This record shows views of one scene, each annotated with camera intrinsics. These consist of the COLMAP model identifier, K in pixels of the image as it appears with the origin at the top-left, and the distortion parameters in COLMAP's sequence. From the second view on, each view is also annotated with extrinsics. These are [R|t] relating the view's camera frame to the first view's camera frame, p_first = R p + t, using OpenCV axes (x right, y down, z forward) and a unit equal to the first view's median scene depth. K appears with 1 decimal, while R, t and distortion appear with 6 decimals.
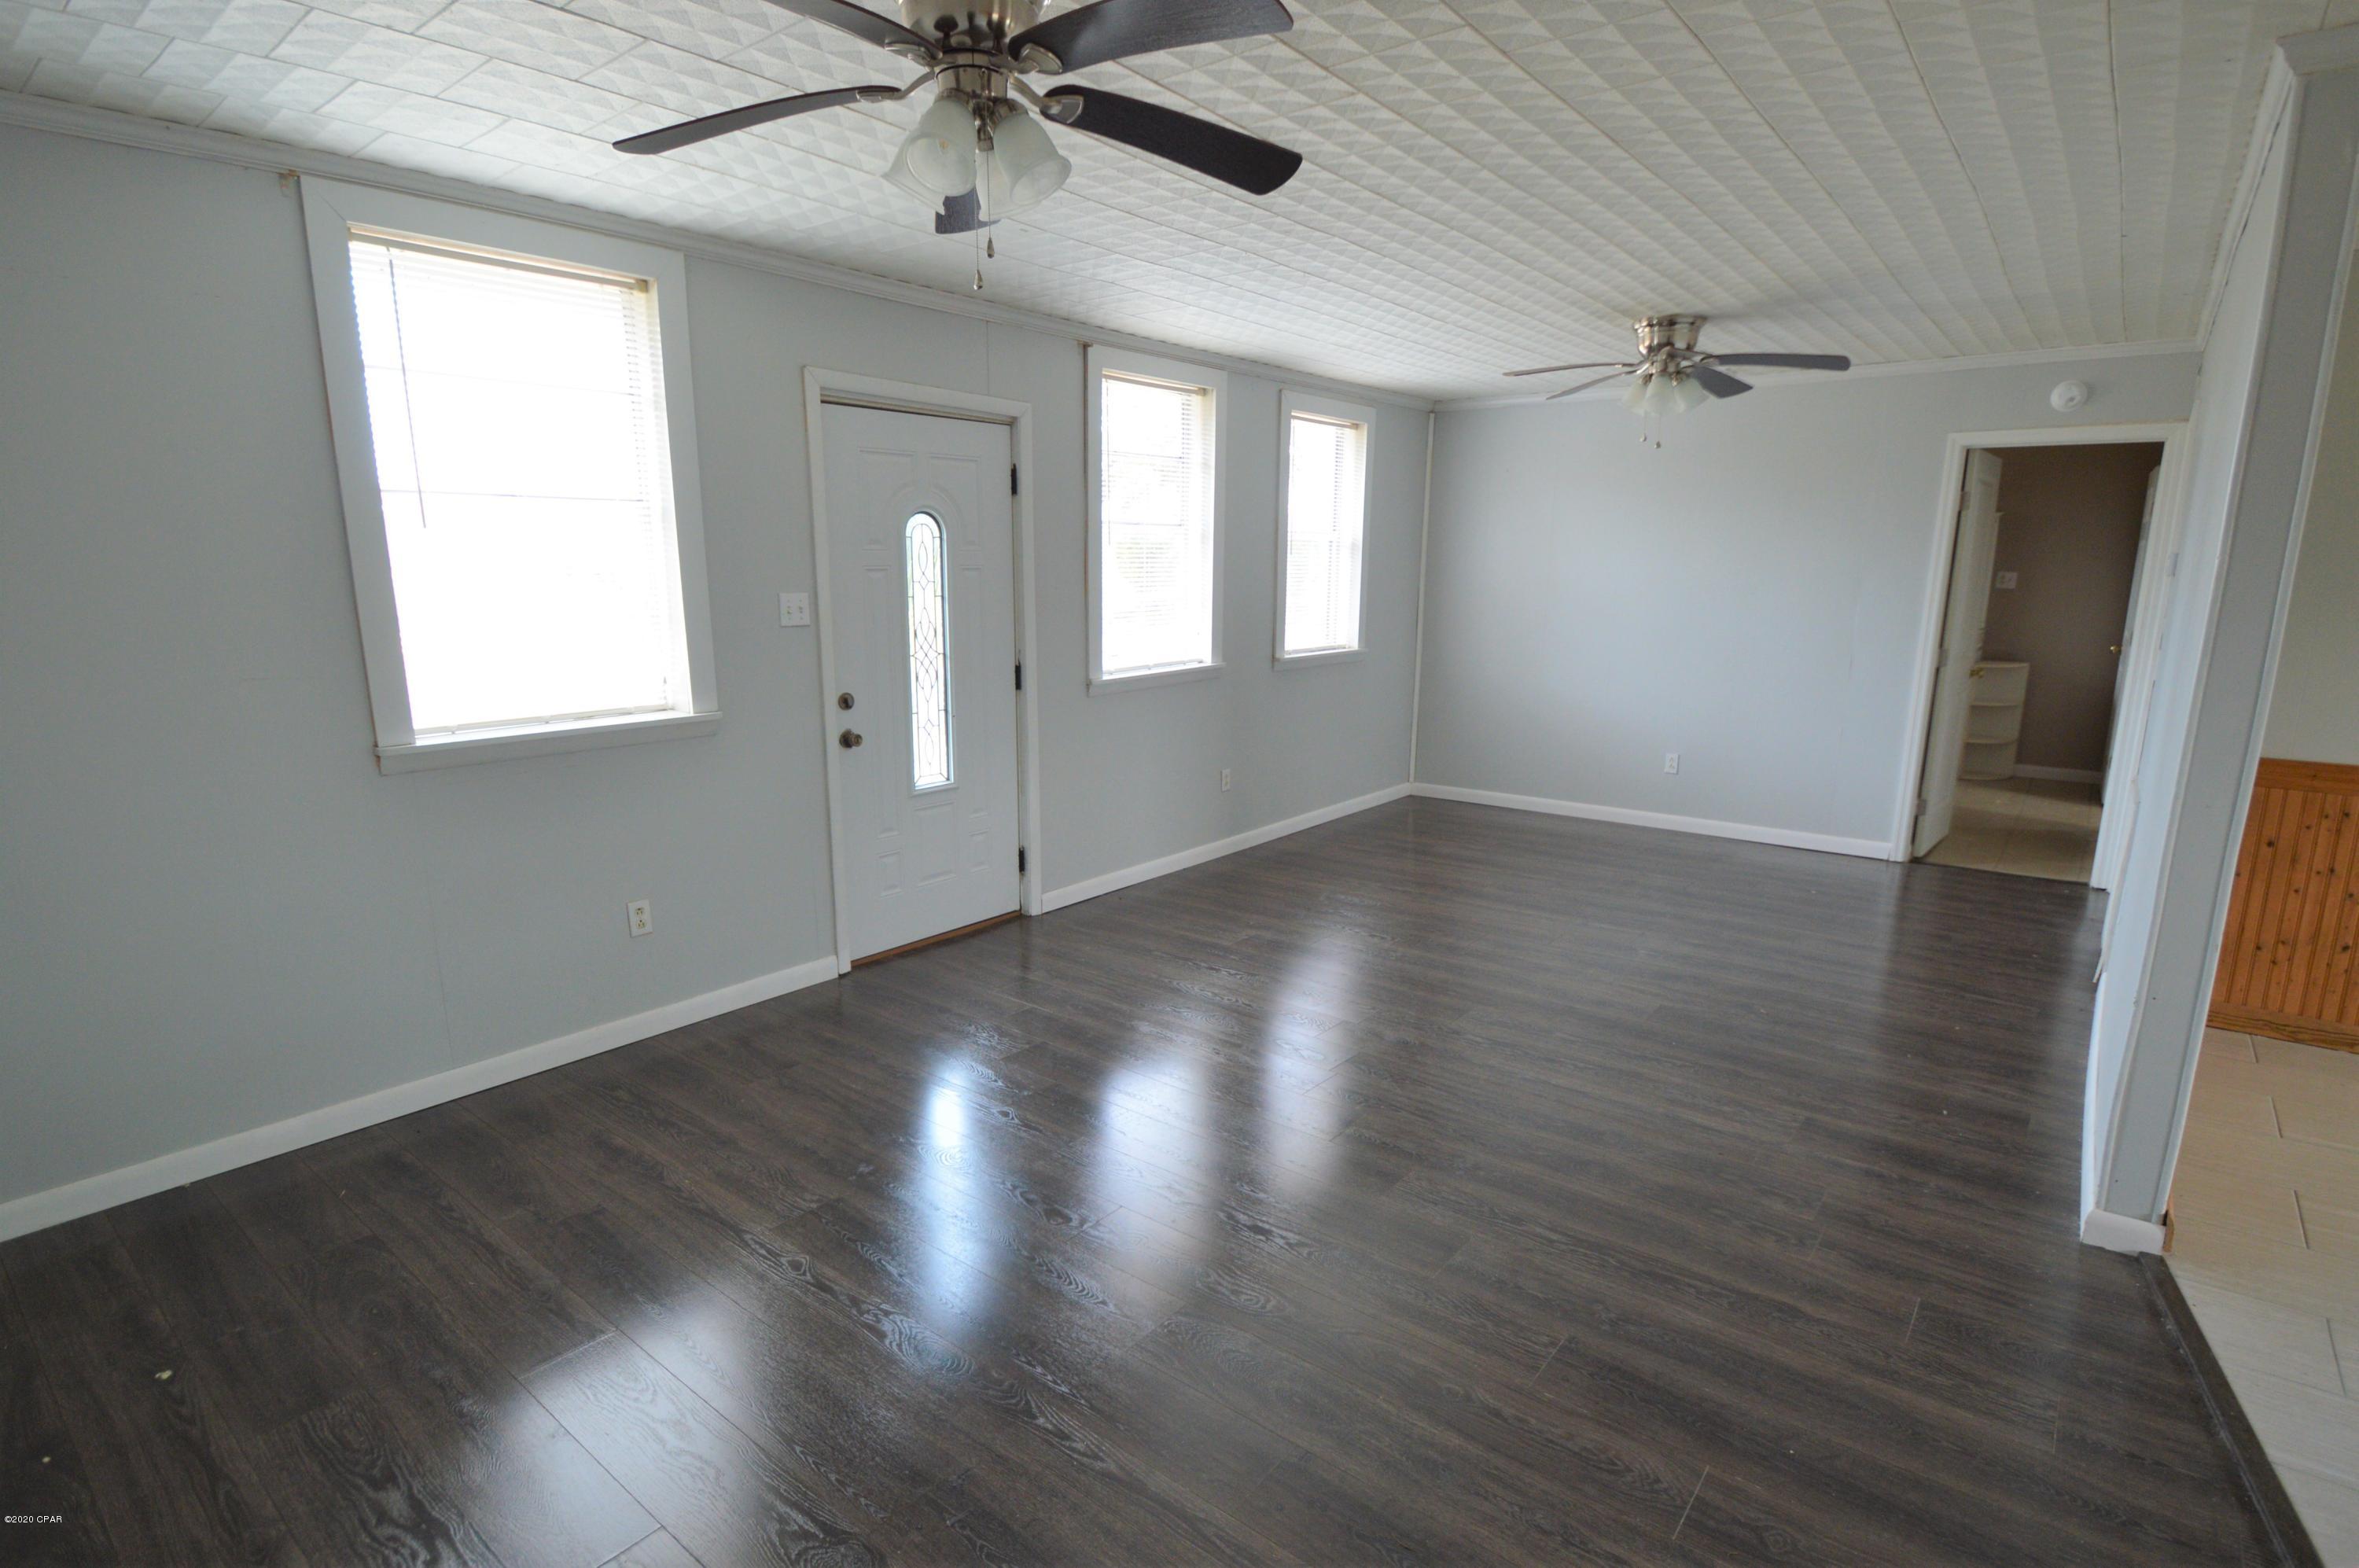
lens RADIAL K [[1164.1, 0, 1158.5], [0, 1164.1, 795.3], [0, 0, 1]] dist [-0.004466, -0.011762]
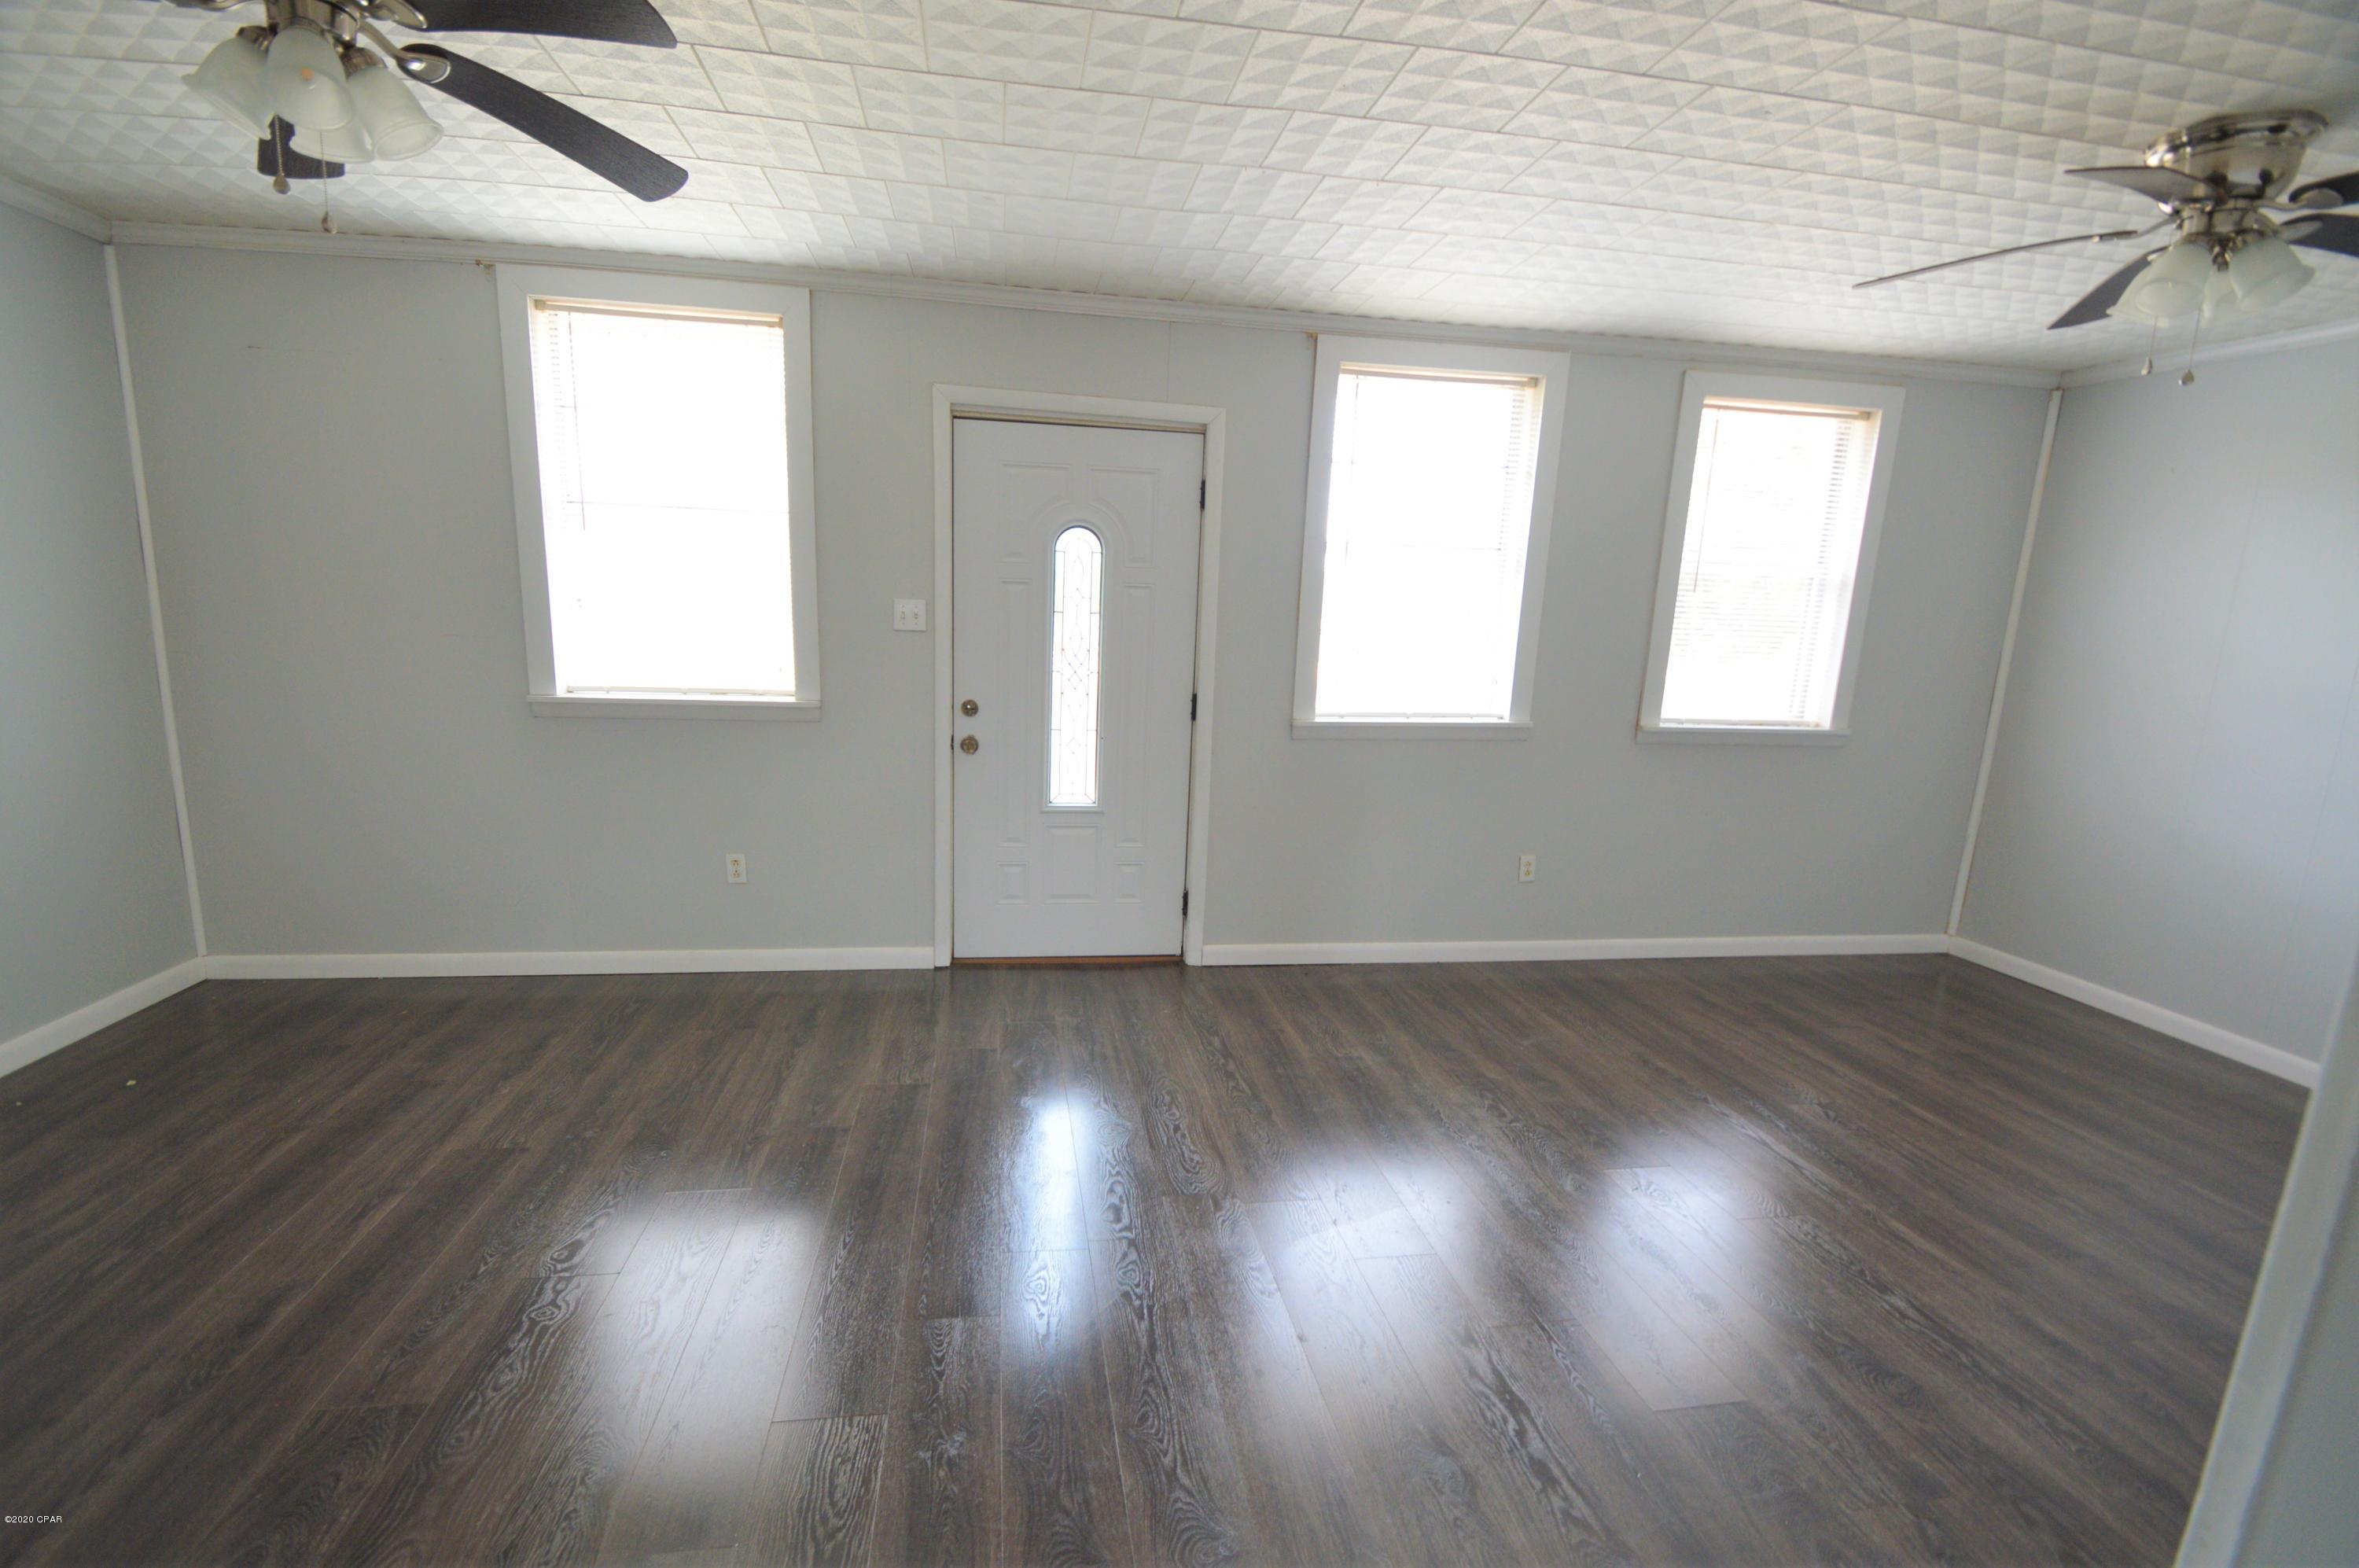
lens RADIAL K [[1056.0, 0, 1153.8], [0, 1056.0, 799.4], [0, 0, 1]] dist [-0.002644, -0.001166]
pose [[0.743325, 0.154215, -0.650912, 0.445116], [-0.167279, 0.985000, 0.042339, -0.063673], [0.647678, 0.077412, 0.757972, 0.377341]]
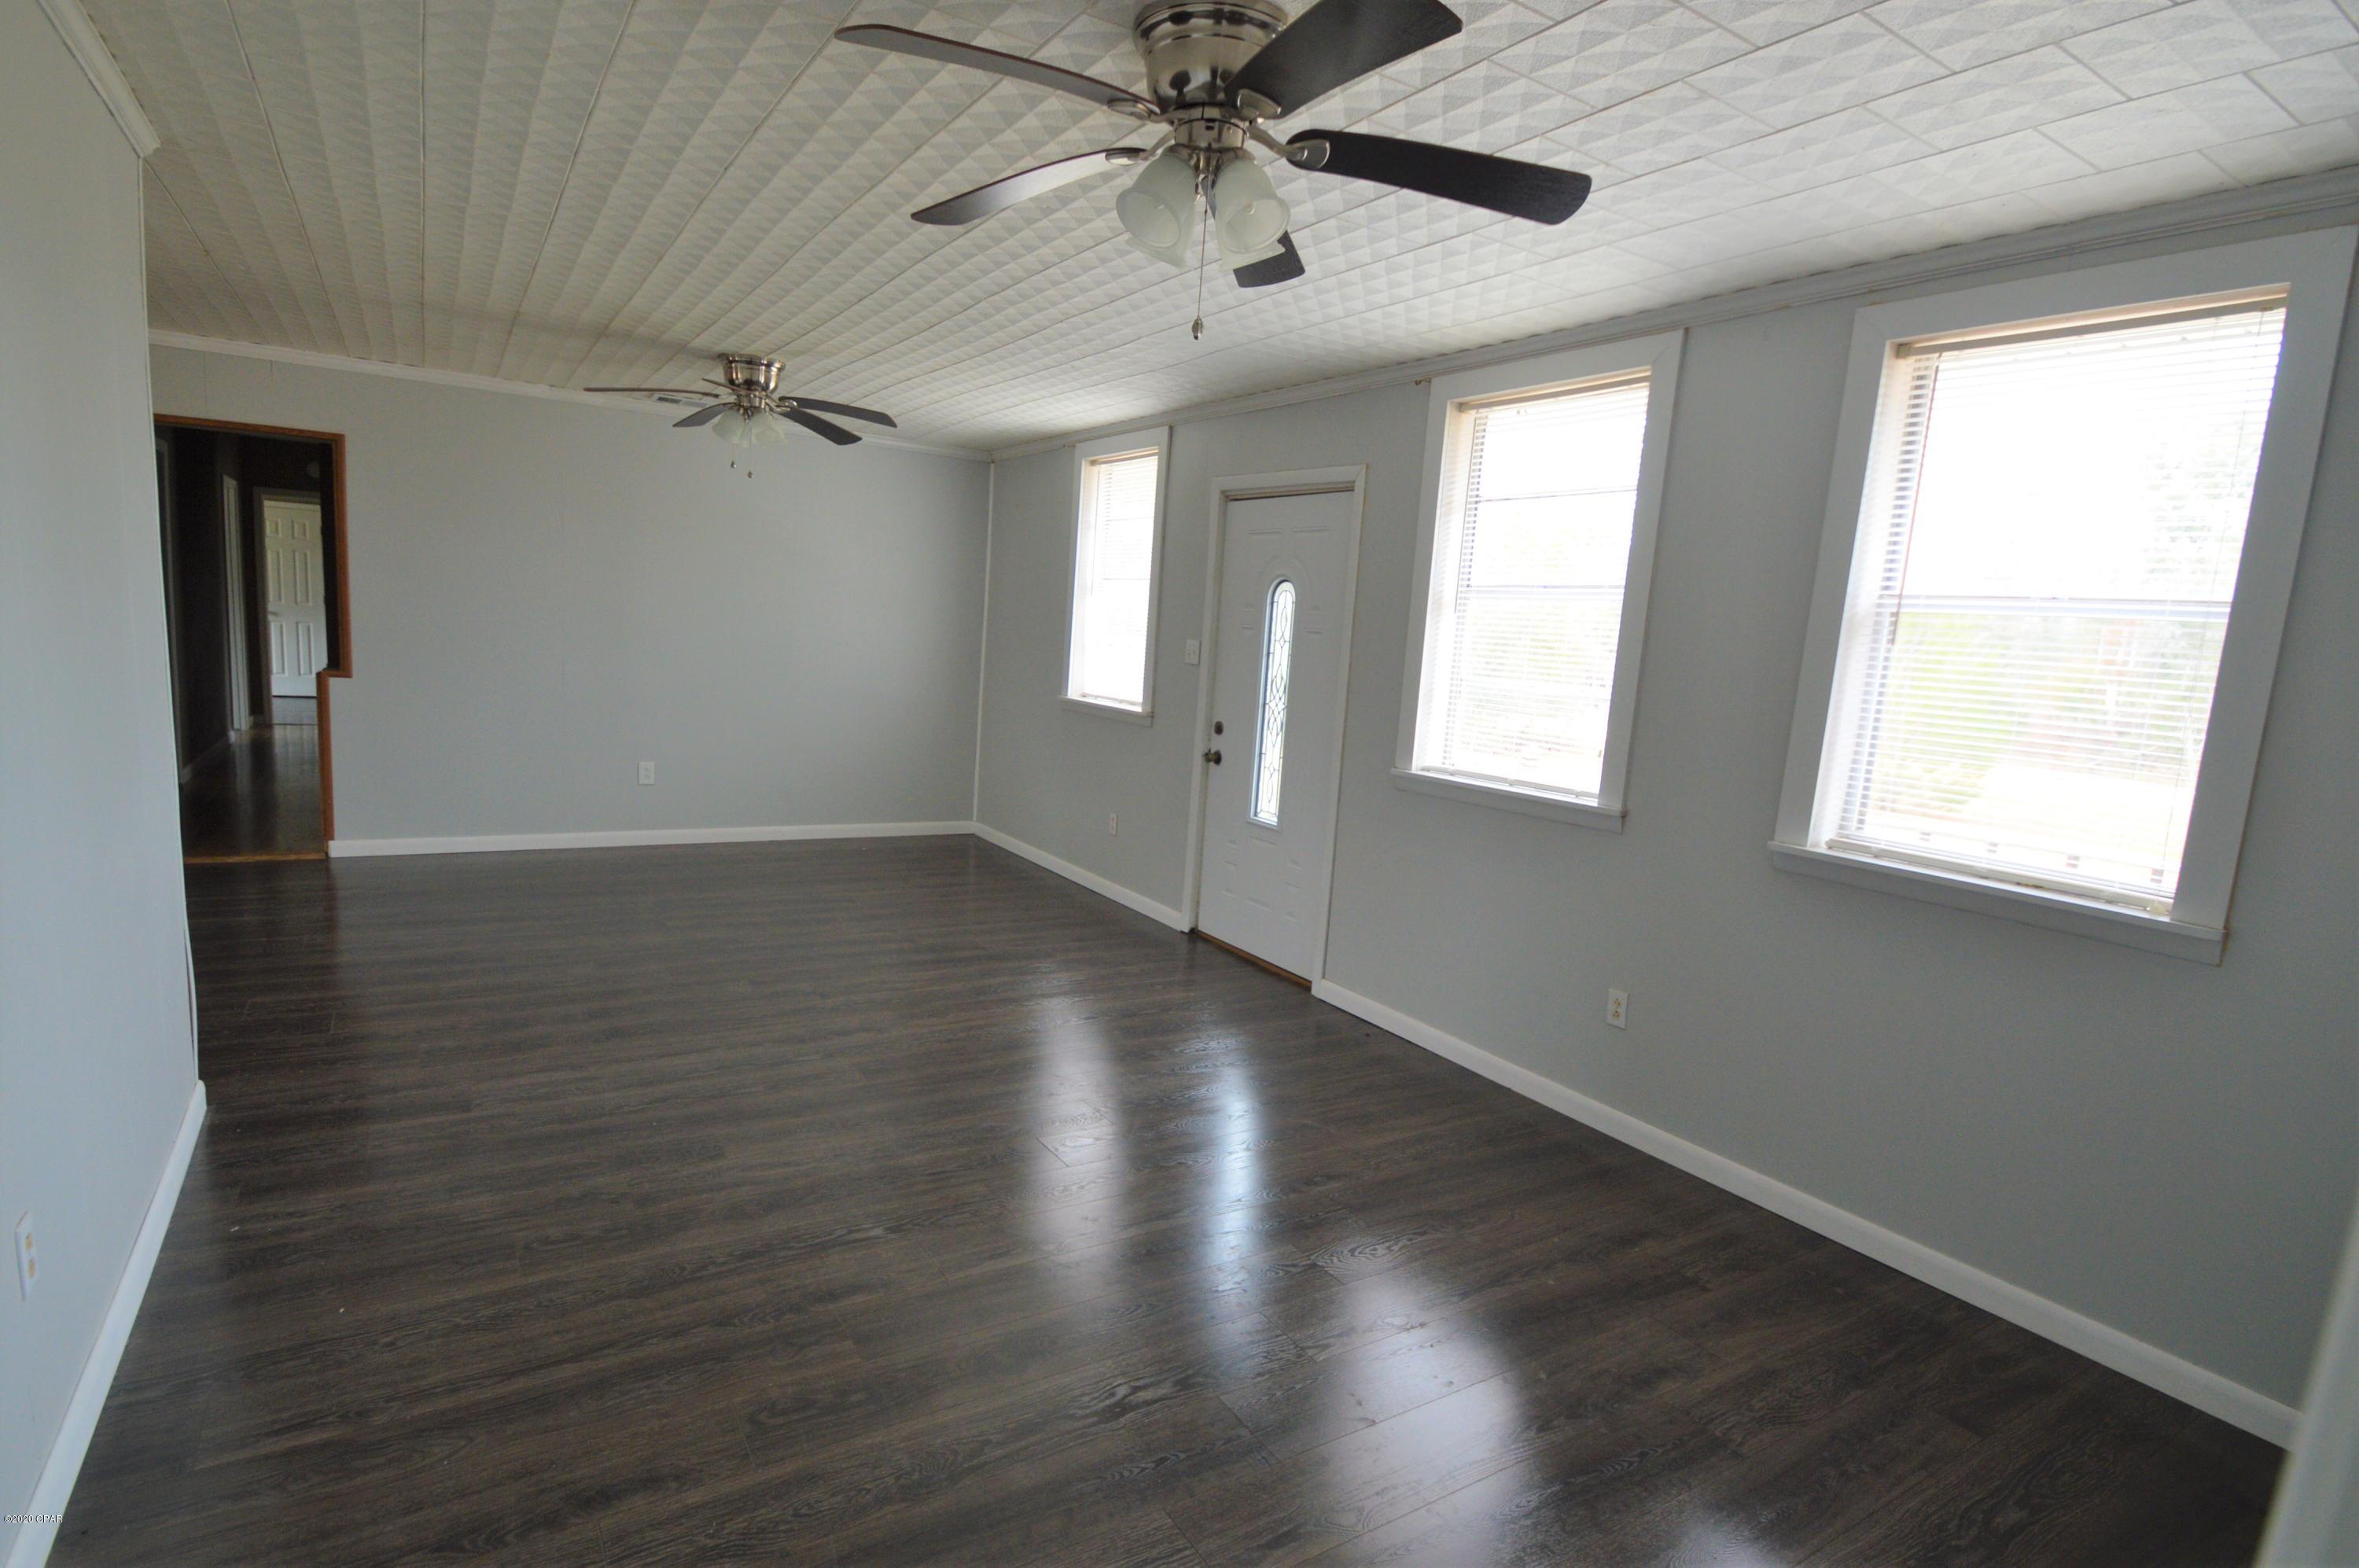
lens RADIAL K [[1164.1, 0, 1158.5], [0, 1164.1, 795.3], [0, 0, 1]] dist [-0.004466, -0.011762]
pose [[-0.315234, 0.118816, -0.941547, 0.908495], [-0.250372, 0.946569, 0.203276, -0.238612], [0.915391, 0.299817, -0.268642, 1.225048]]
